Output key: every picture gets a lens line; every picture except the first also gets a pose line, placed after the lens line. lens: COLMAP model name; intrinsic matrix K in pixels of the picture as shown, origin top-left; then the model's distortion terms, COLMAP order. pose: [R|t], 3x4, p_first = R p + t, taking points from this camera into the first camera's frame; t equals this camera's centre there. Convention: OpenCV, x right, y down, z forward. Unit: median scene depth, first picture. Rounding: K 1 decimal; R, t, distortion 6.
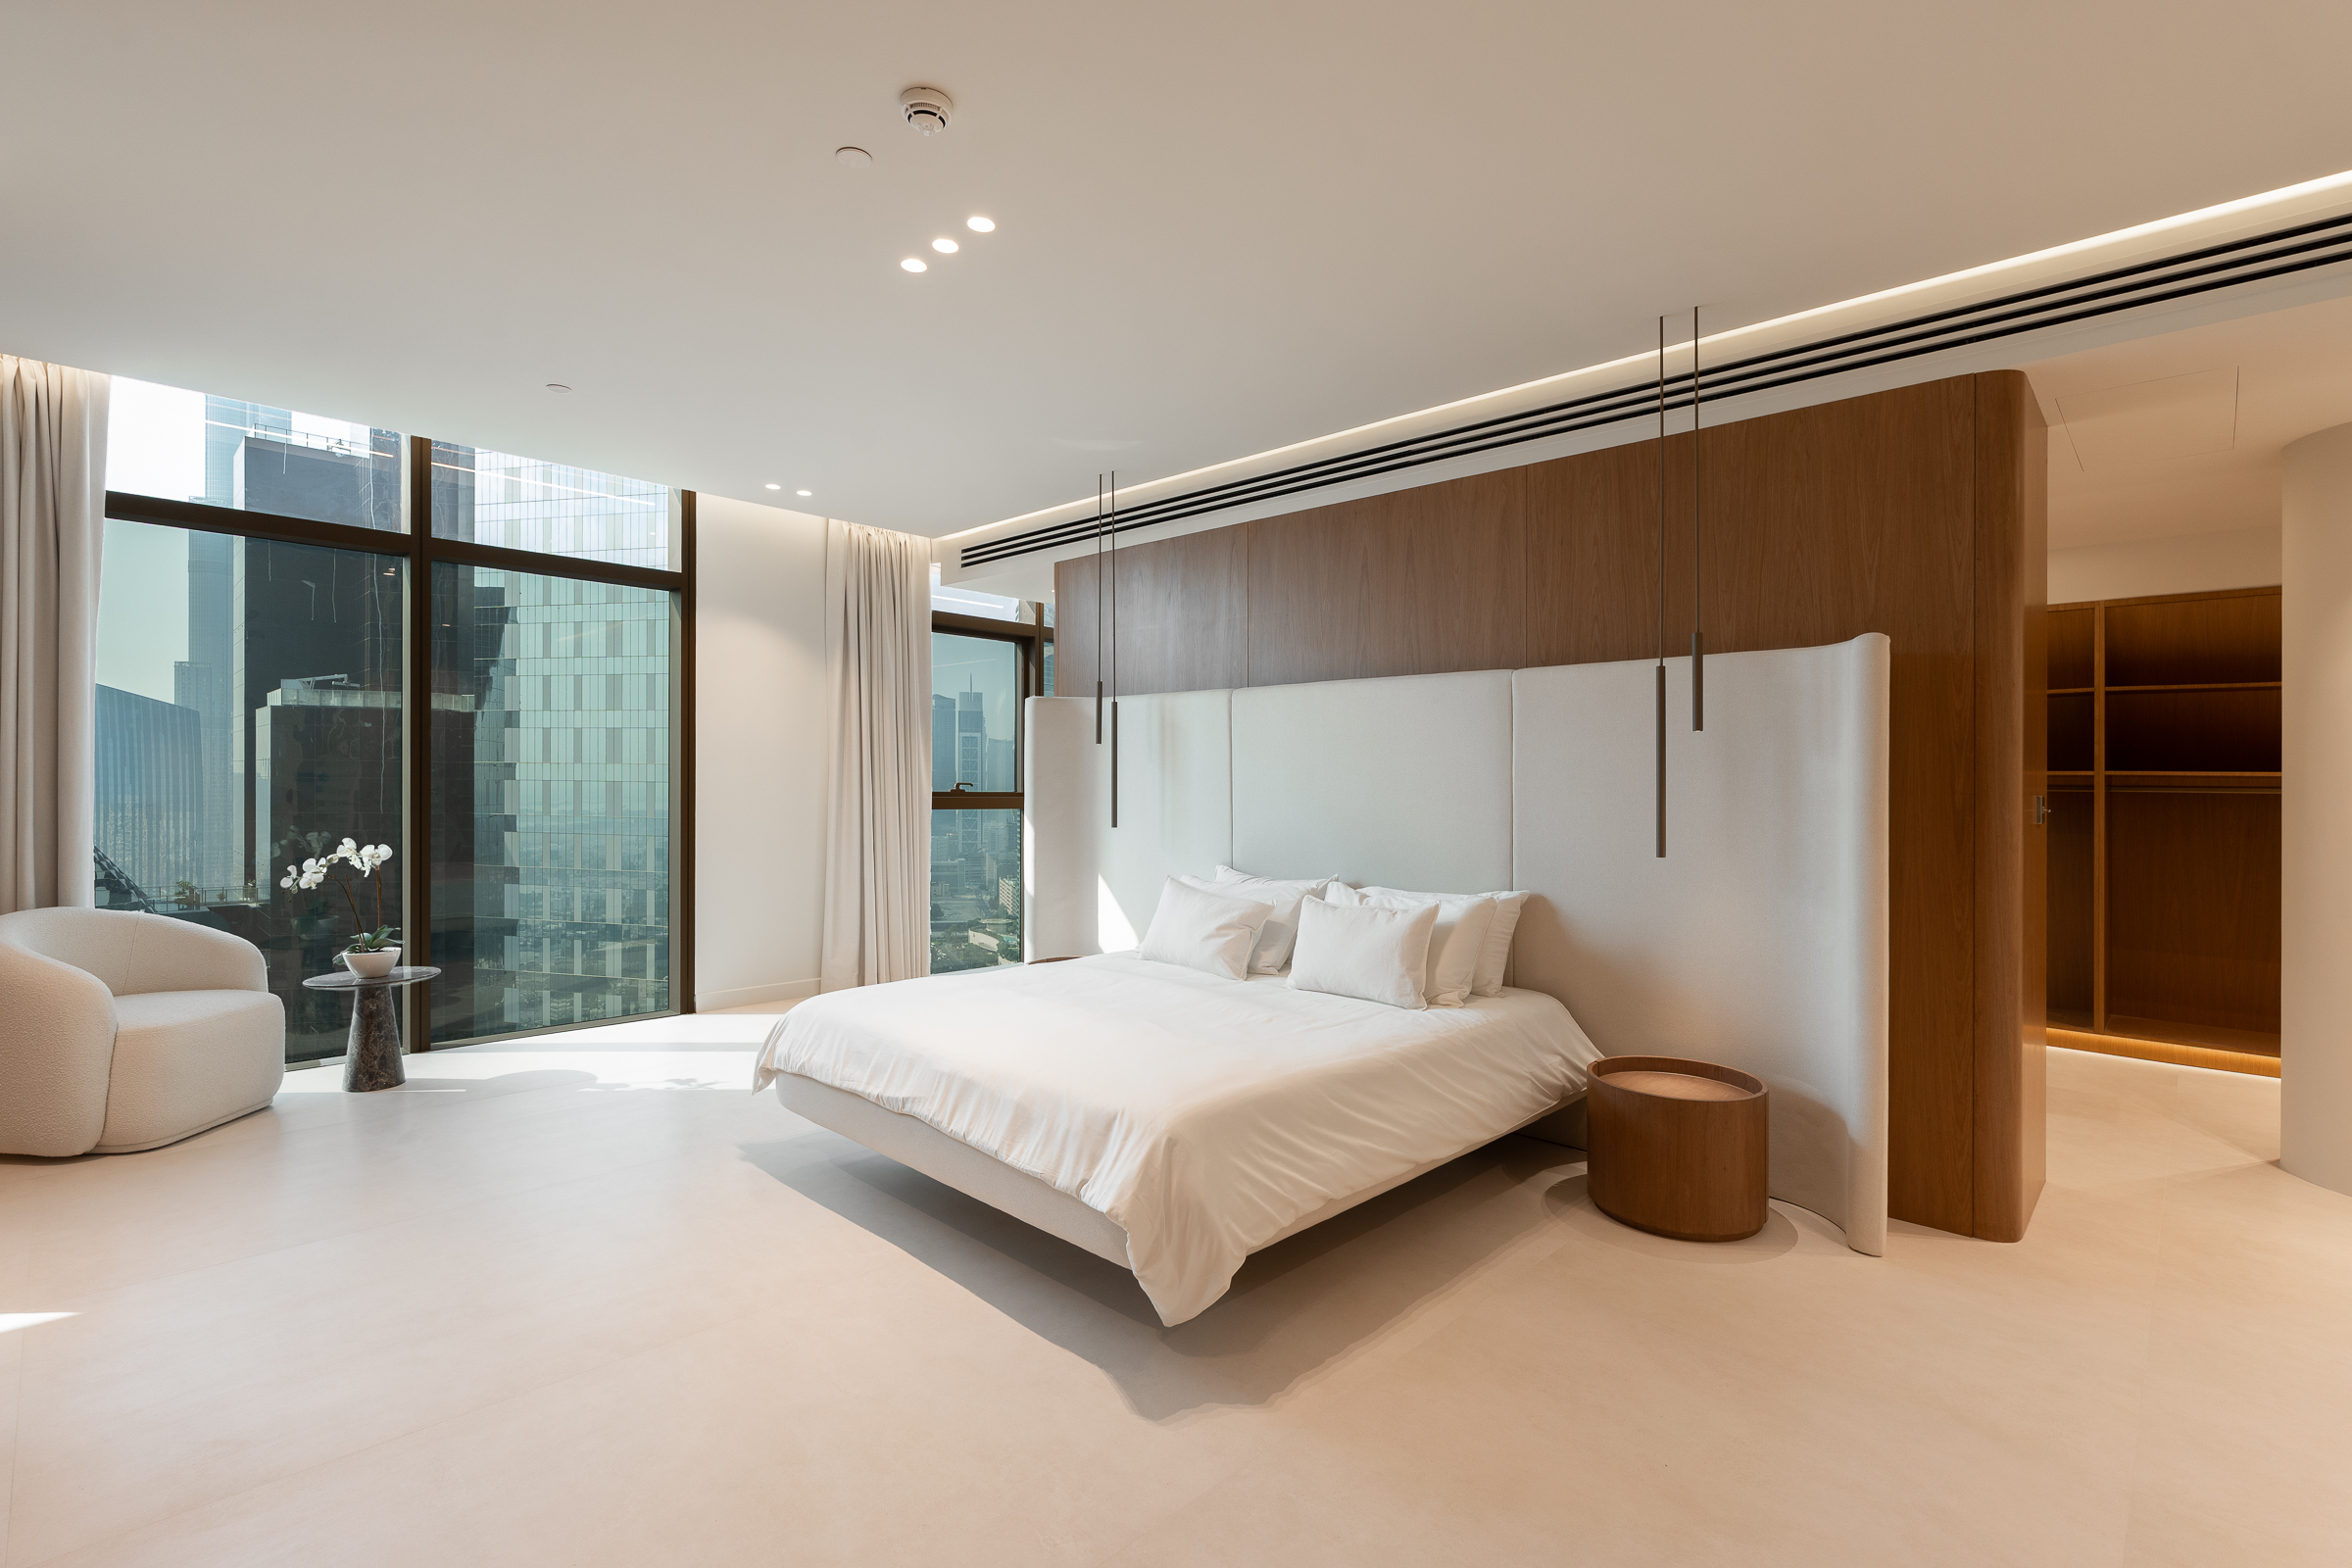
lens RADIAL K [[1065.5, 0, 1195.1], [0, 1065.5, 787.2], [0, 0, 1]] dist [-0.004572, 0.000324]
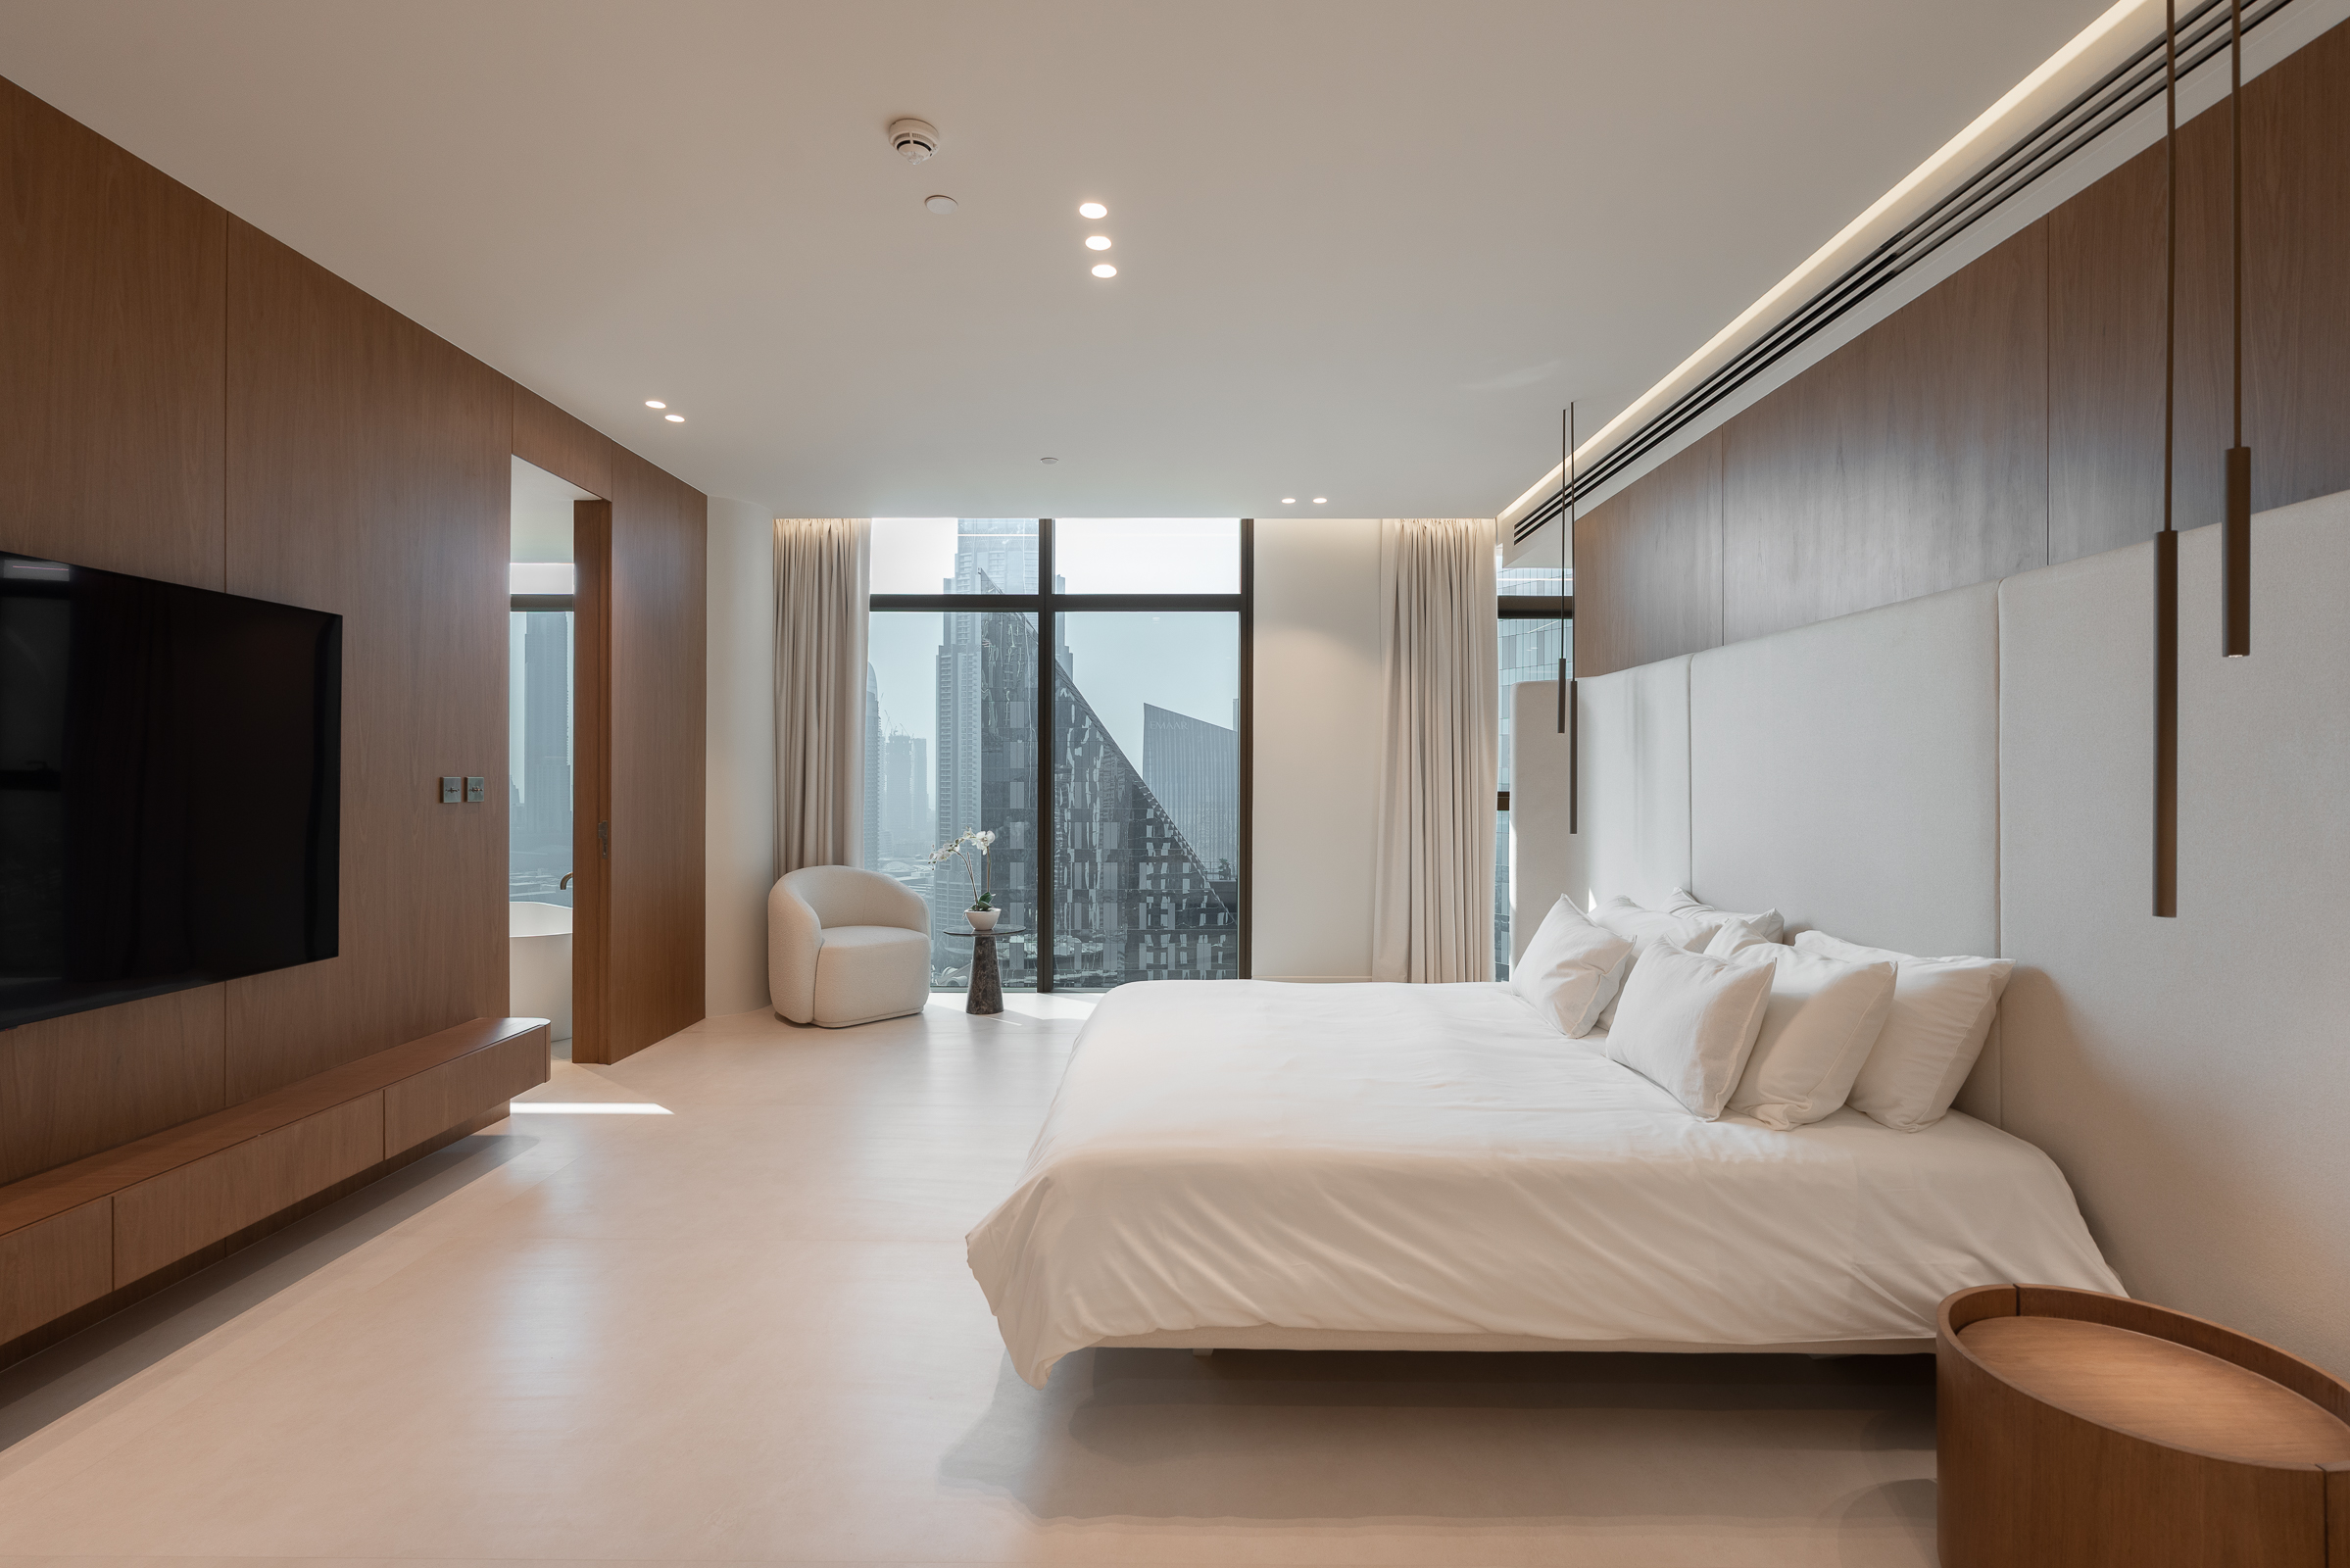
lens RADIAL K [[1064.6, 0, 1165.1], [0, 1064.6, 786.3], [0, 0, 1]] dist [-0.004572, 0.000324]
pose [[0.688951, -0.005762, -0.724785, 0.387004], [0.003403, 0.999983, -0.004715, 0.005397], [0.724800, 0.000782, 0.688959, 0.261657]]
